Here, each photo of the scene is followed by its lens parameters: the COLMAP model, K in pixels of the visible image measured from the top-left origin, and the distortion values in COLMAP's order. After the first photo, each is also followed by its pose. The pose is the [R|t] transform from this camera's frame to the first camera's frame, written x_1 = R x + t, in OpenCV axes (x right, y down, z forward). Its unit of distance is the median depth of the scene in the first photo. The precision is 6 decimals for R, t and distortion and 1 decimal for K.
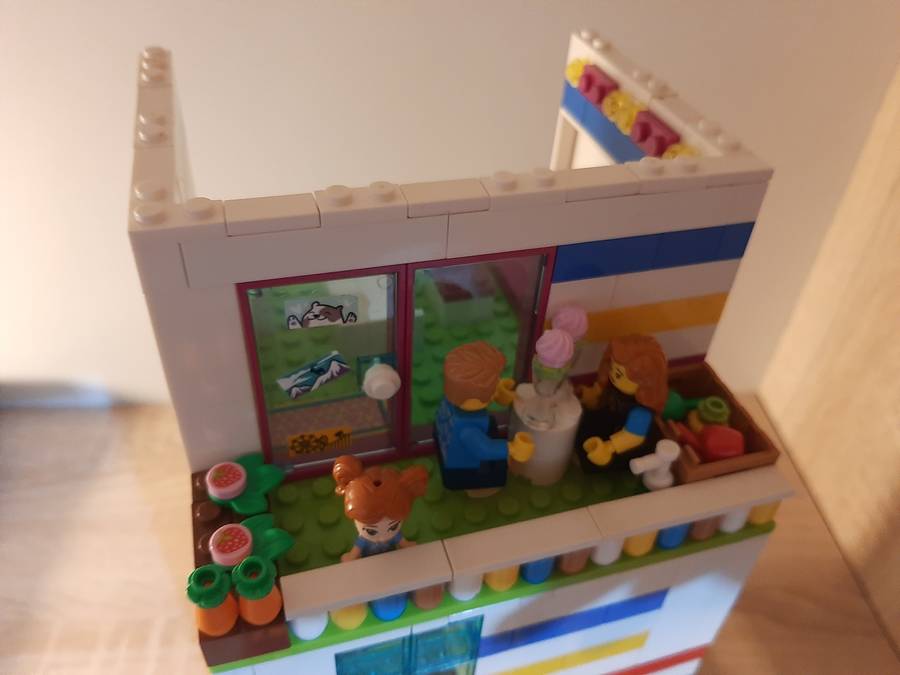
lens RADIAL K [[715.5, 0, 456.3], [0, 715.5, 337.5], [0, 0, 1]] dist [0.111663, -0.316566]
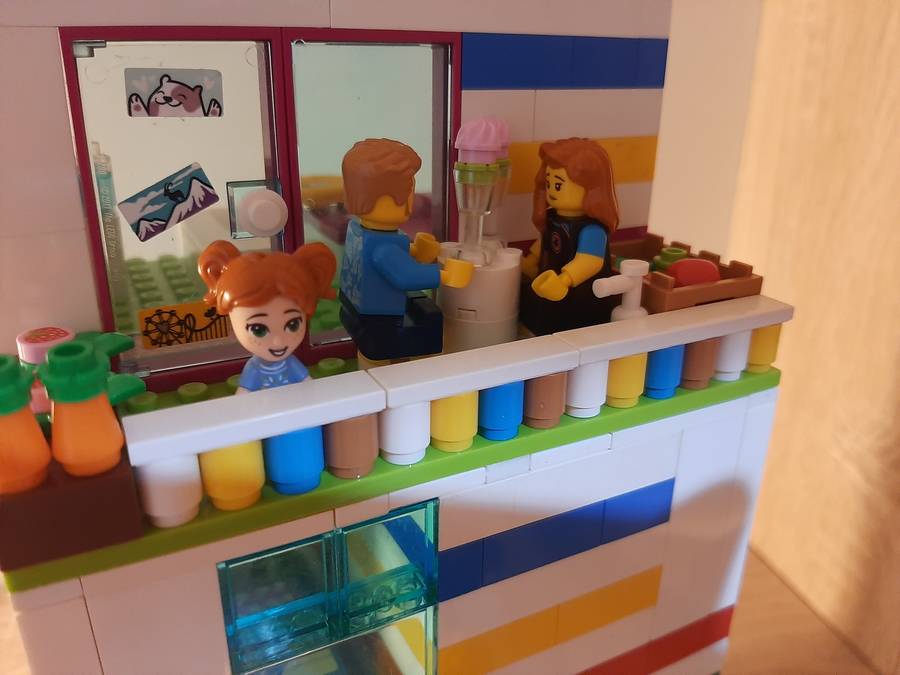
lens RADIAL K [[730.0, 0, 450.0], [0, 730.0, 337.5], [0, 0, 1]] dist [0.031173, -0.142256]
pose [[0.982700, -0.106135, 0.151777, -0.040695], [0.146287, 0.947405, -0.284646, 0.443314], [-0.113583, 0.301925, 0.946541, 0.285370]]
